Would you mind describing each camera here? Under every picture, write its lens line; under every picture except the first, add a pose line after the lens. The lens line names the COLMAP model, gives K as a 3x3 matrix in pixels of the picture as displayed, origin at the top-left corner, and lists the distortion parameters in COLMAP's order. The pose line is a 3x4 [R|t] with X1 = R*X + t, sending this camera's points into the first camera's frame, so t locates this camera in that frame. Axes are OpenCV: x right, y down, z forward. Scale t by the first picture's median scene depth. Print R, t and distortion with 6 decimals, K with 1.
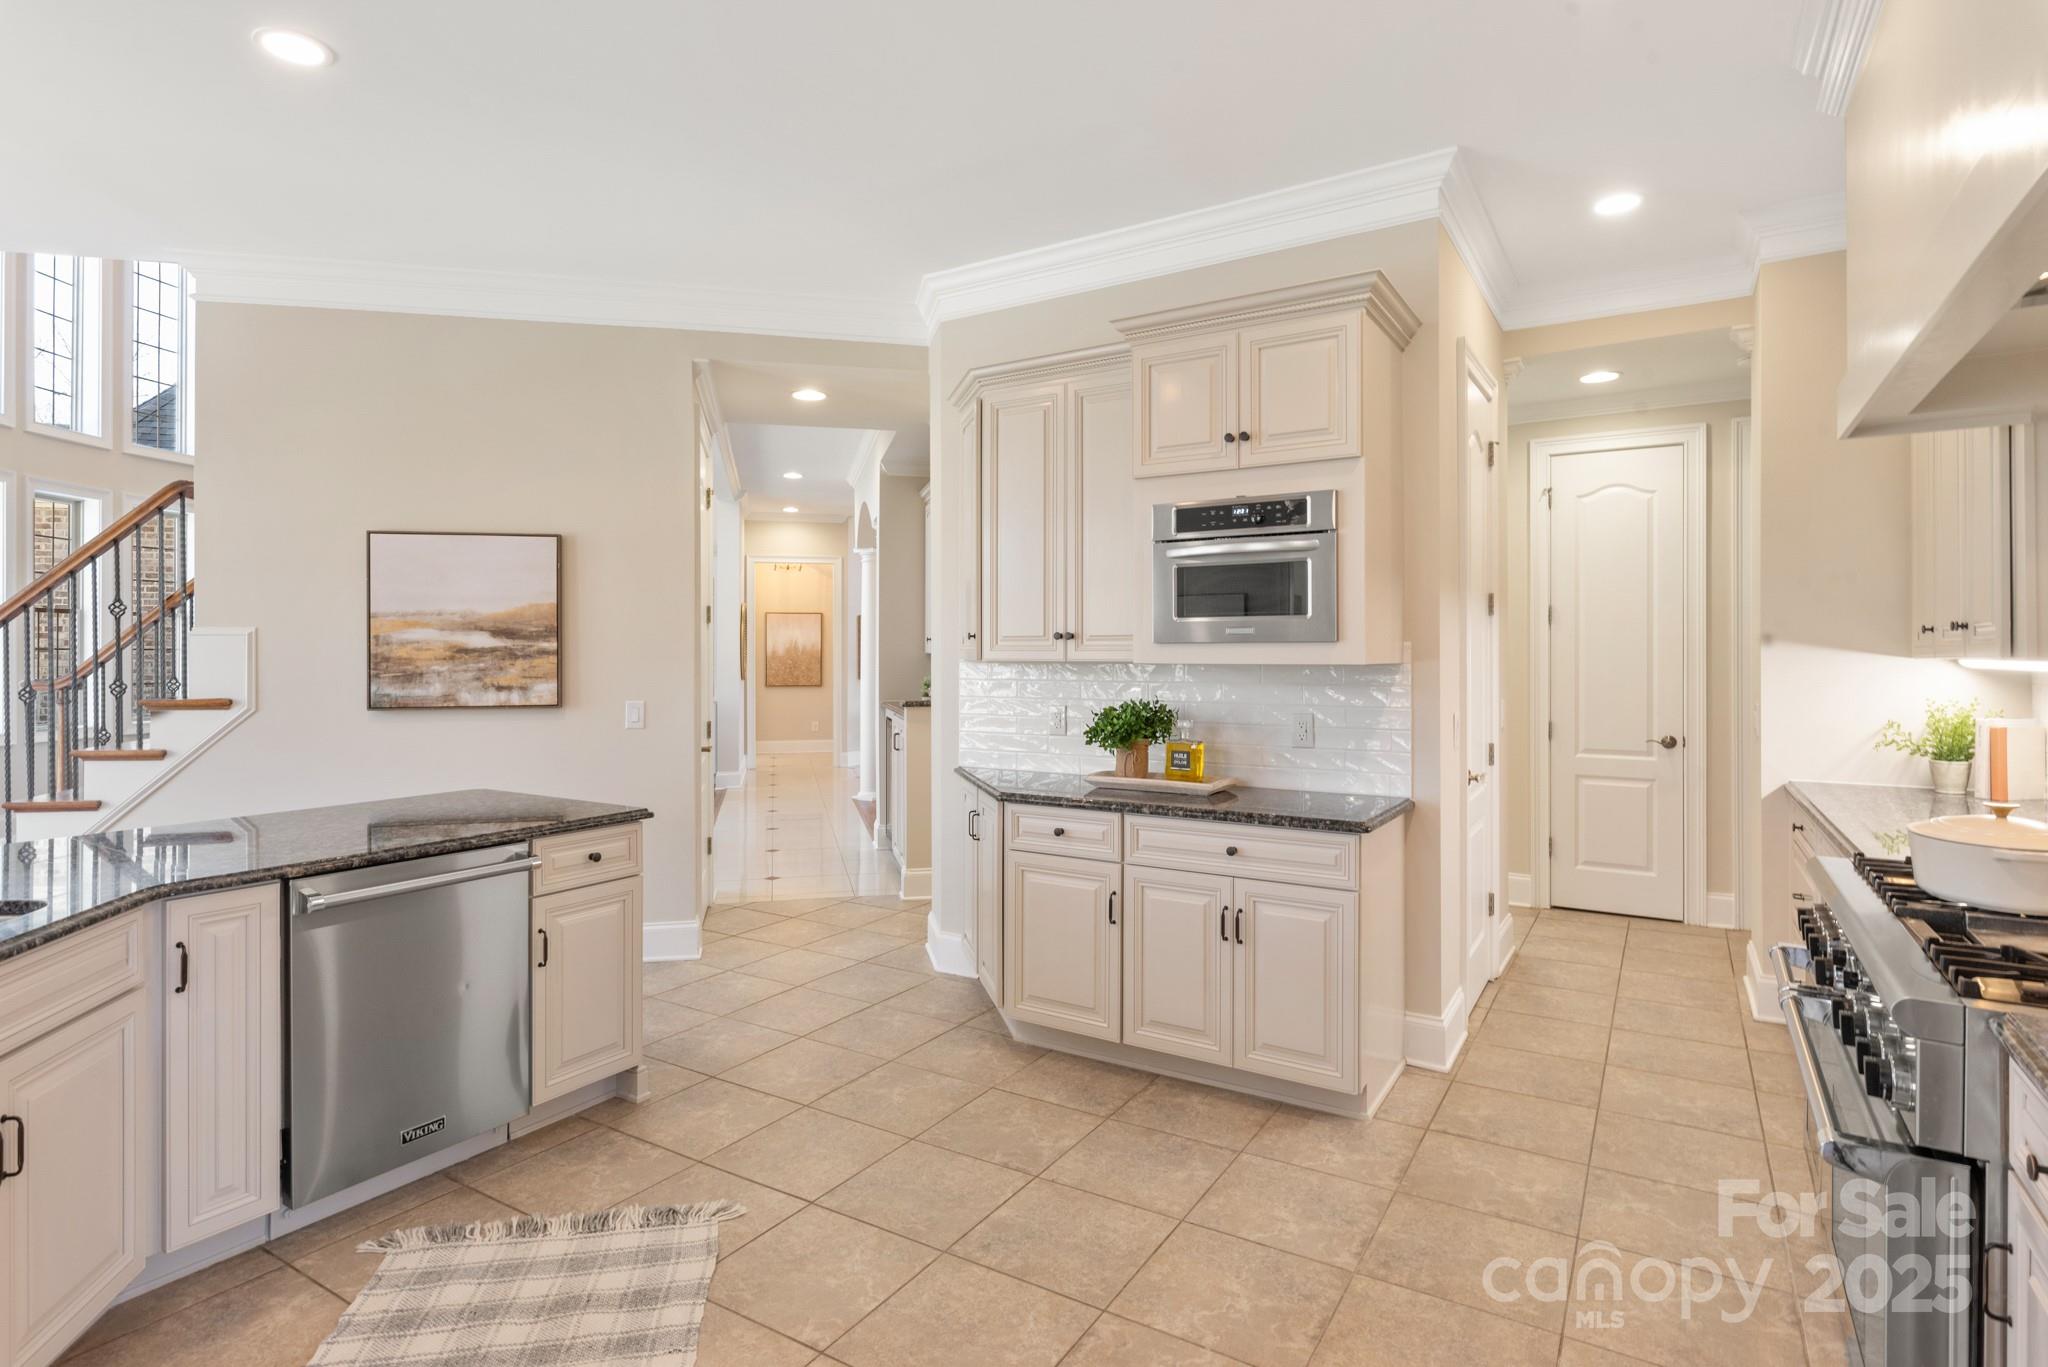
lens RADIAL K [[1038.9, 0, 1036.9], [0, 1038.9, 652.2], [0, 0, 1]] dist [-0.001110, 0.001293]
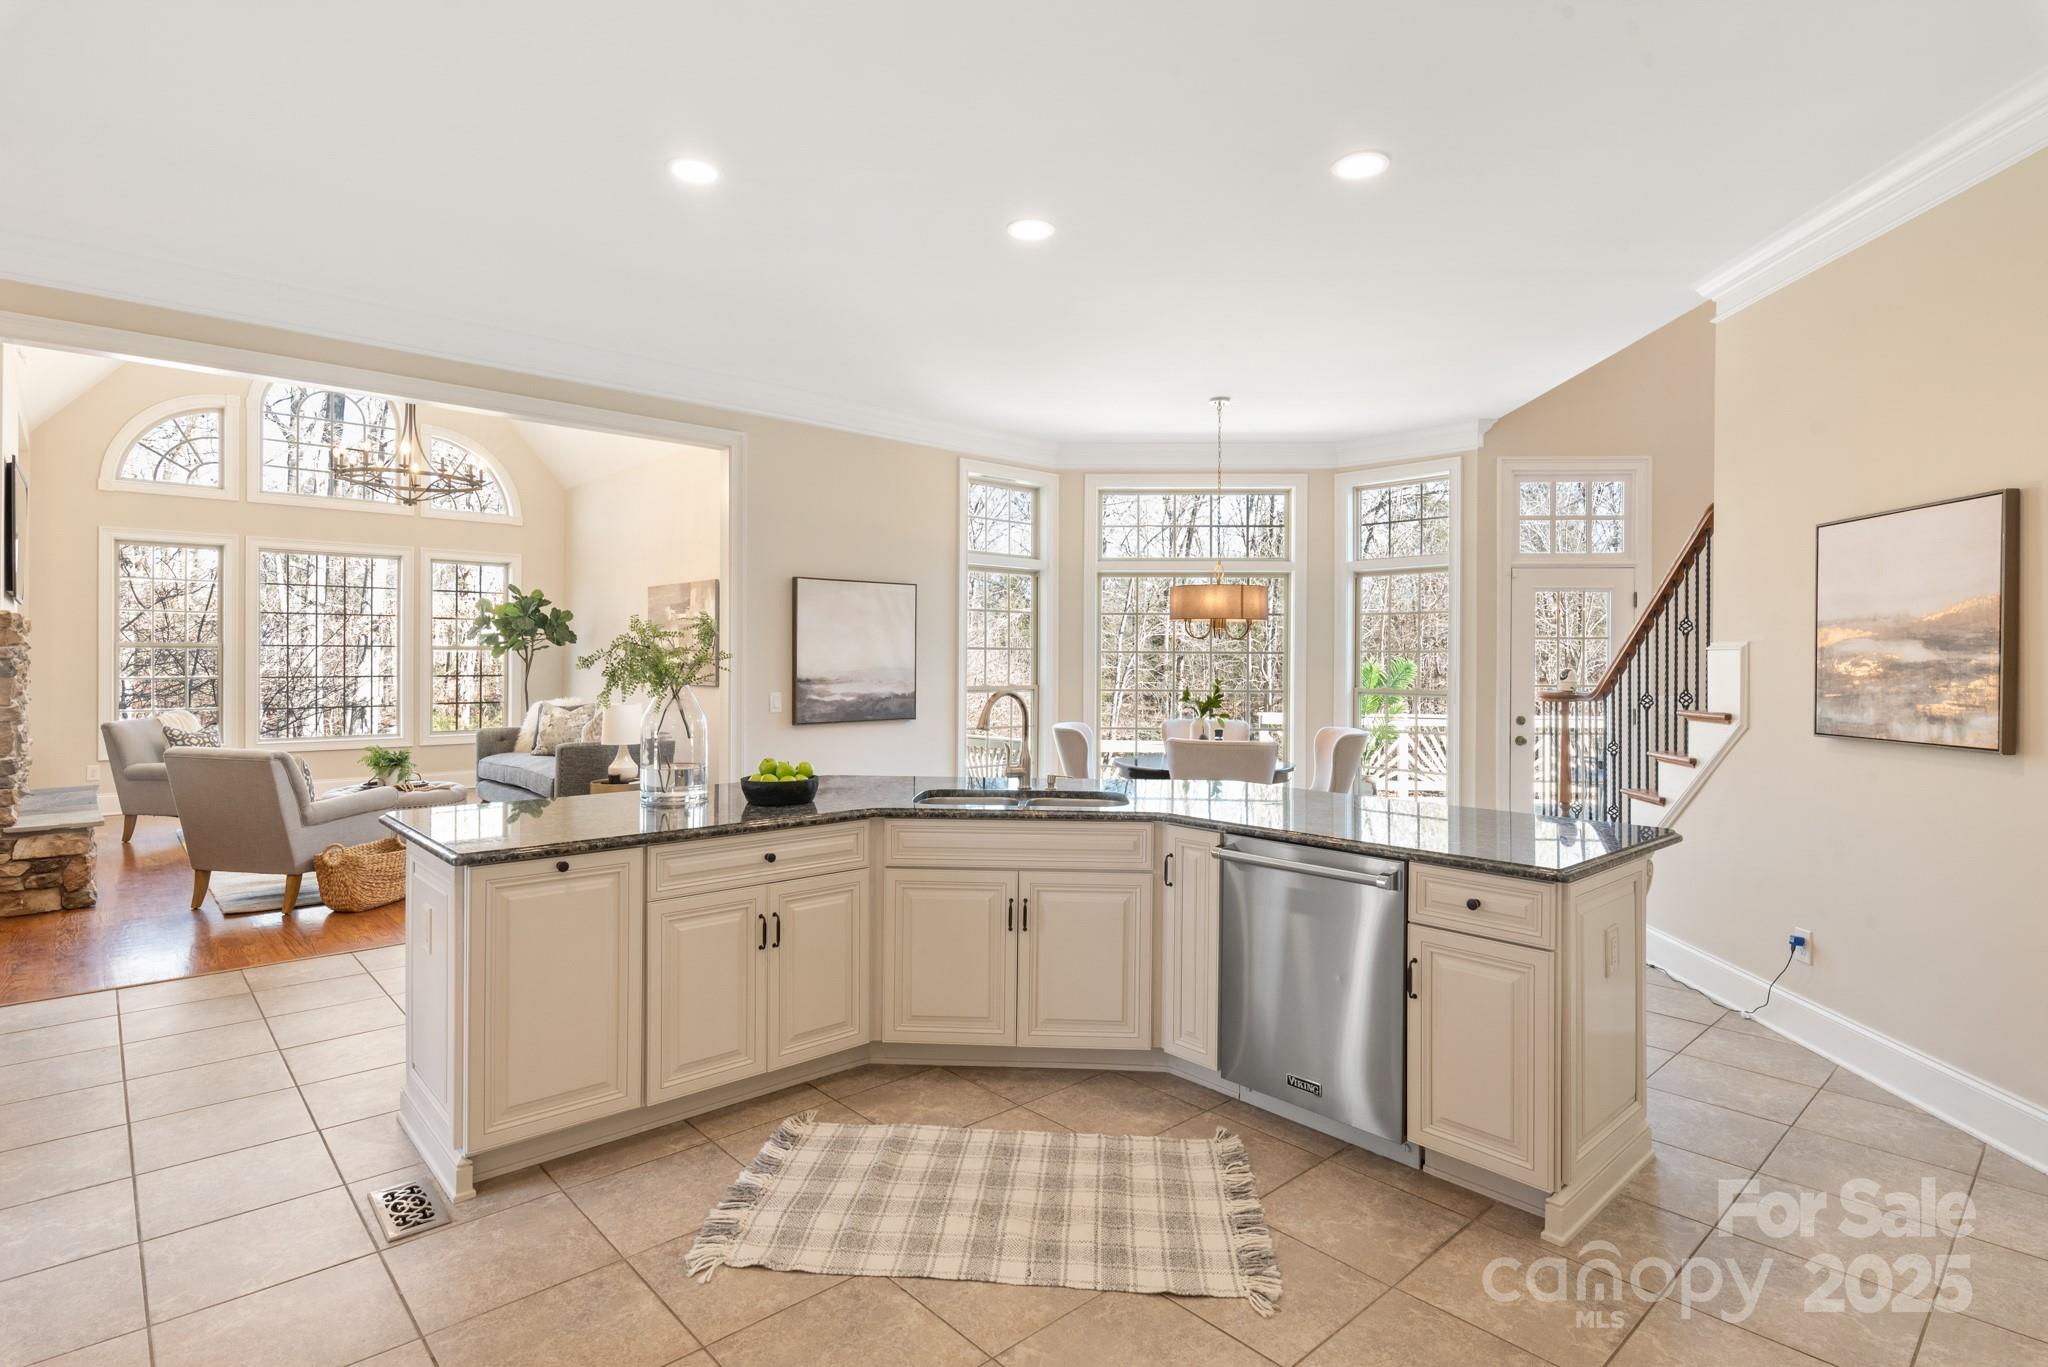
lens RADIAL K [[1038.9, 0, 1022.7], [0, 1038.9, 658.3], [0, 0, 1]] dist [-0.001110, 0.001293]
pose [[-0.276894, -0.003608, -0.960894, 0.403074], [-0.007984, 0.999967, -0.001454, -0.001387], [0.960867, 0.007269, -0.276913, 0.695962]]
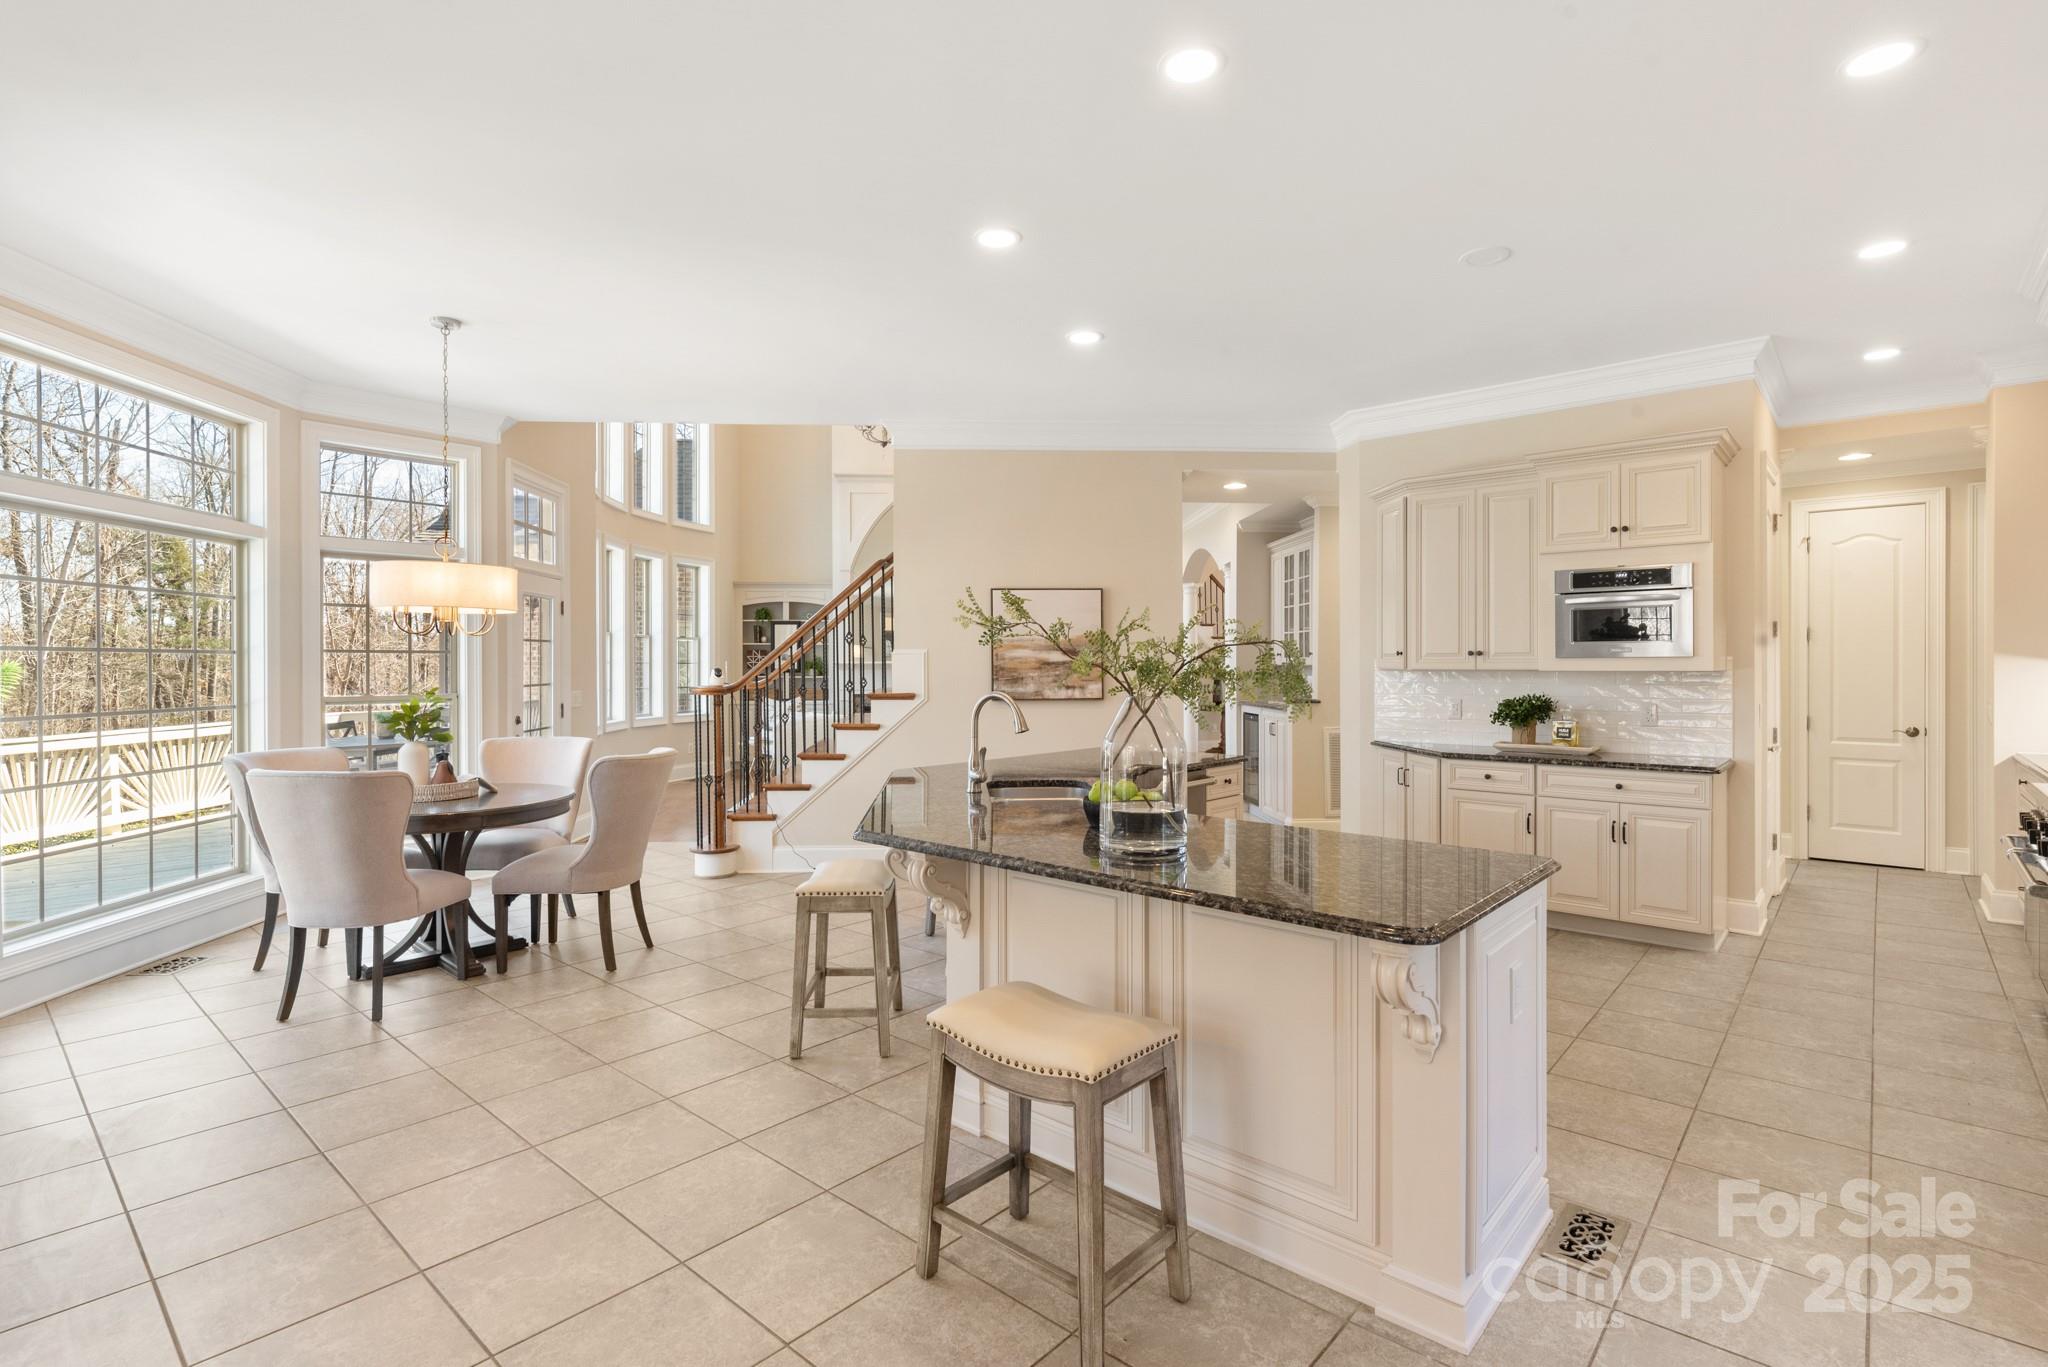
lens RADIAL K [[995.6, 0, 1021.0], [0, 995.6, 668.6], [0, 0, 1]] dist [0.003730, -0.001633]
pose [[0.986883, -0.000979, -0.161434, -0.402831], [0.001729, 0.999988, 0.004506, -0.000512], [0.161428, -0.004726, 0.986873, -0.570756]]
